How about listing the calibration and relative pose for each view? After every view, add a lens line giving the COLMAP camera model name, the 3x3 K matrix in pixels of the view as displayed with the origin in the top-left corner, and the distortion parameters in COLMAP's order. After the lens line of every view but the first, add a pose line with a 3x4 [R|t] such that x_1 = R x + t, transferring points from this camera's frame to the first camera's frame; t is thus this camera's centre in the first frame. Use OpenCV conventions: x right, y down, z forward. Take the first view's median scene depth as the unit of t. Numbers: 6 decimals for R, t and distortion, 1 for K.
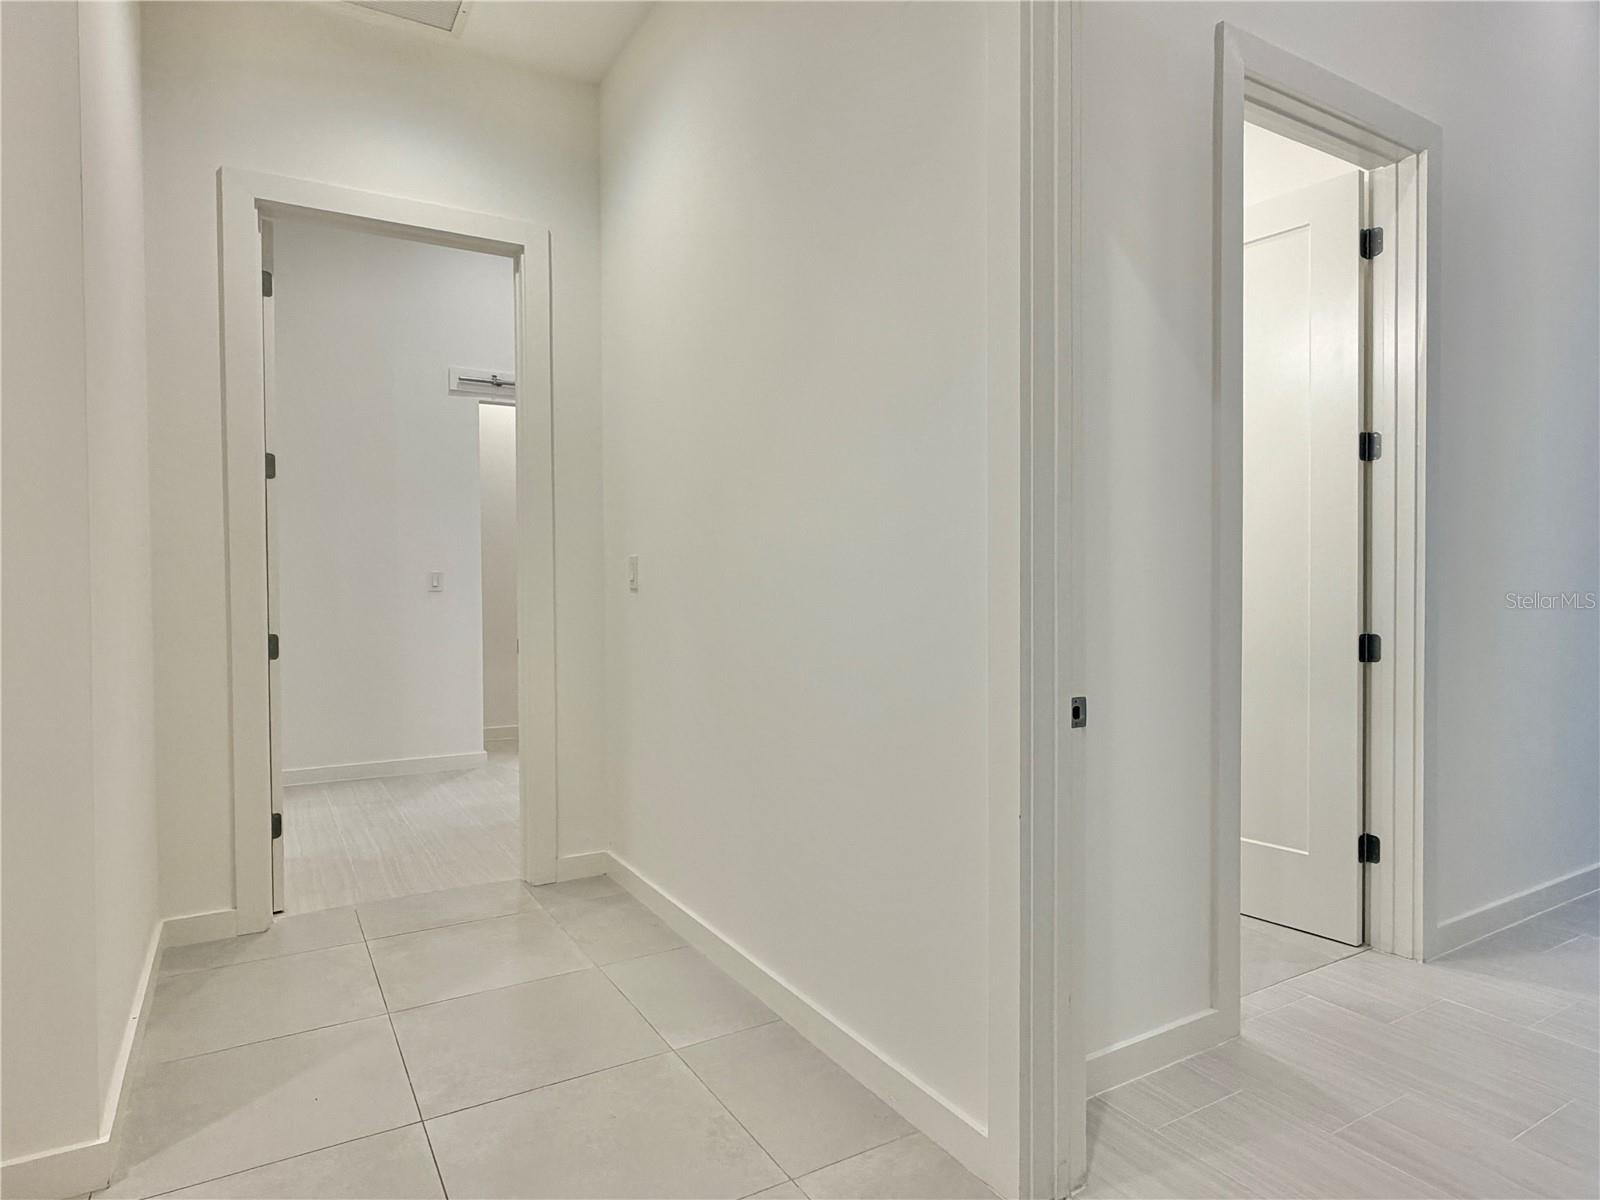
lens RADIAL K [[927.1, 0, 802.4], [0, 927.1, 603.2], [0, 0, 1]] dist [-0.002062, 0.002156]
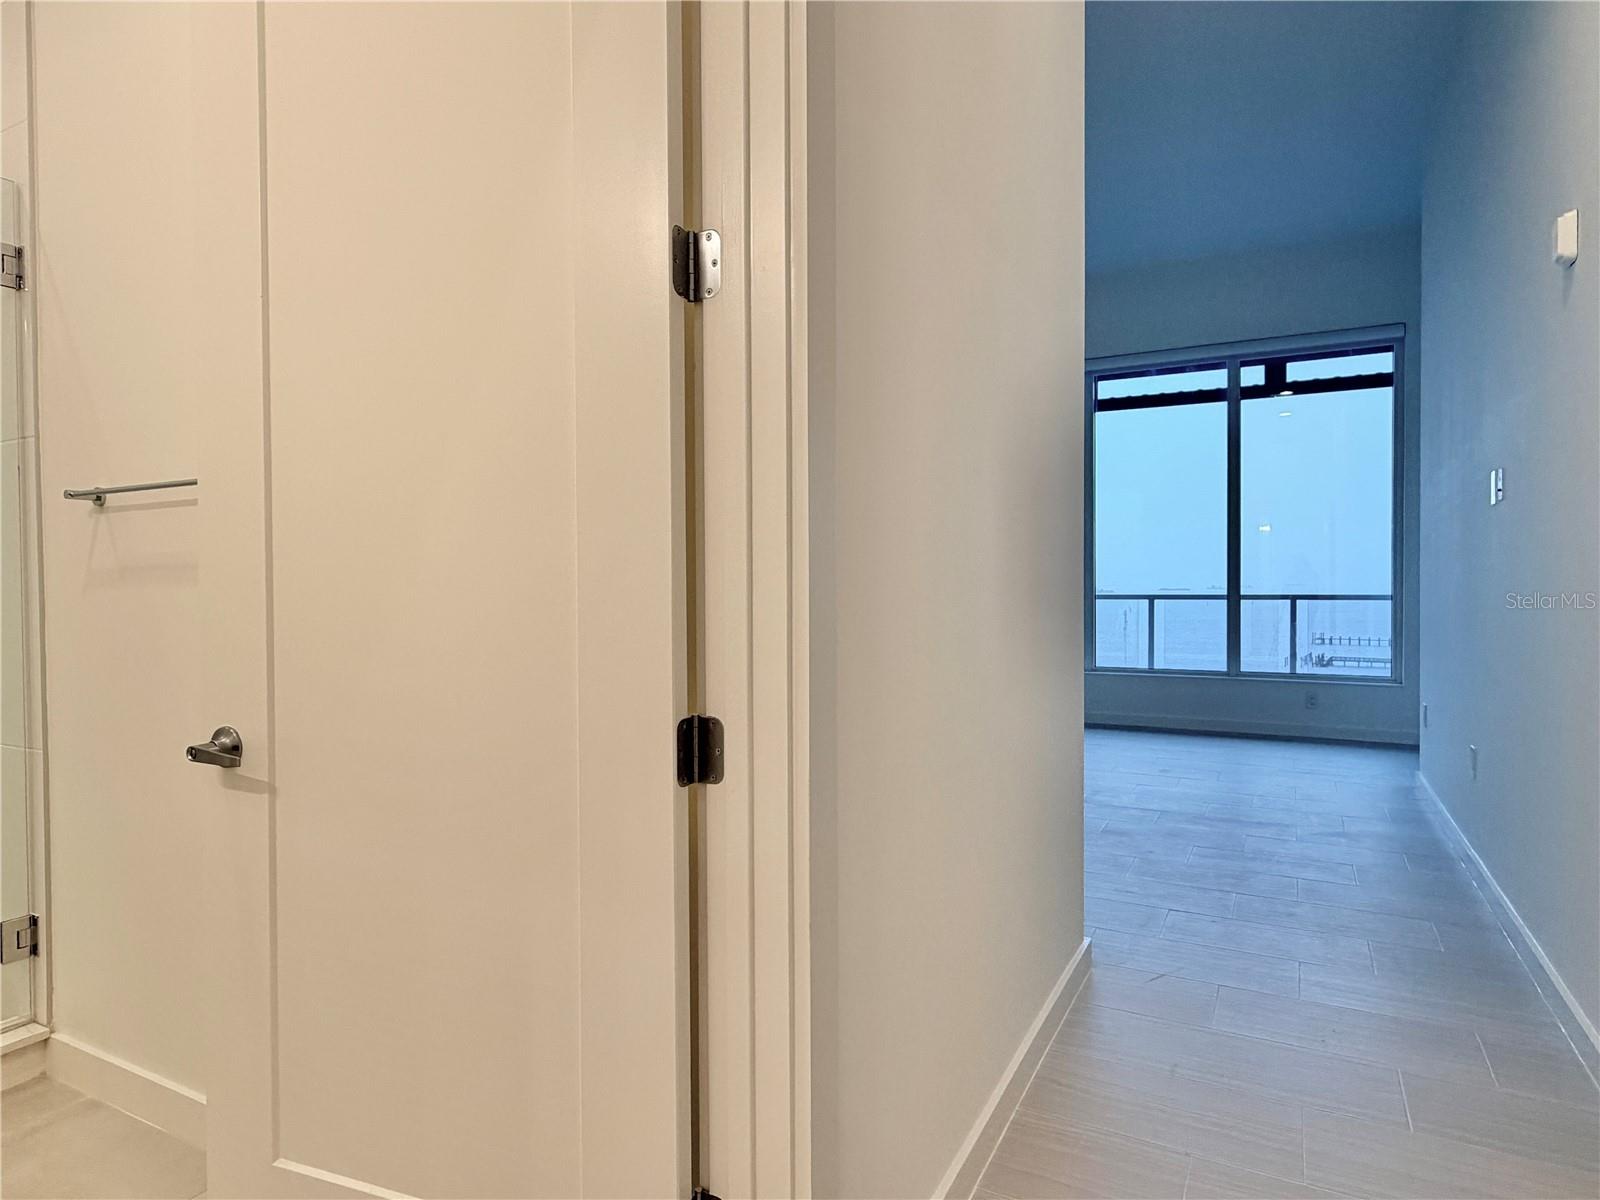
lens RADIAL K [[927.1, 0, 800.2], [0, 927.1, 599.1], [0, 0, 1]] dist [-0.002062, 0.002156]
pose [[0.794308, -0.004785, 0.607497, 0.391272], [0.016323, 0.999776, -0.013468, -0.014925], [-0.607297, 0.020614, 0.794208, 0.635105]]
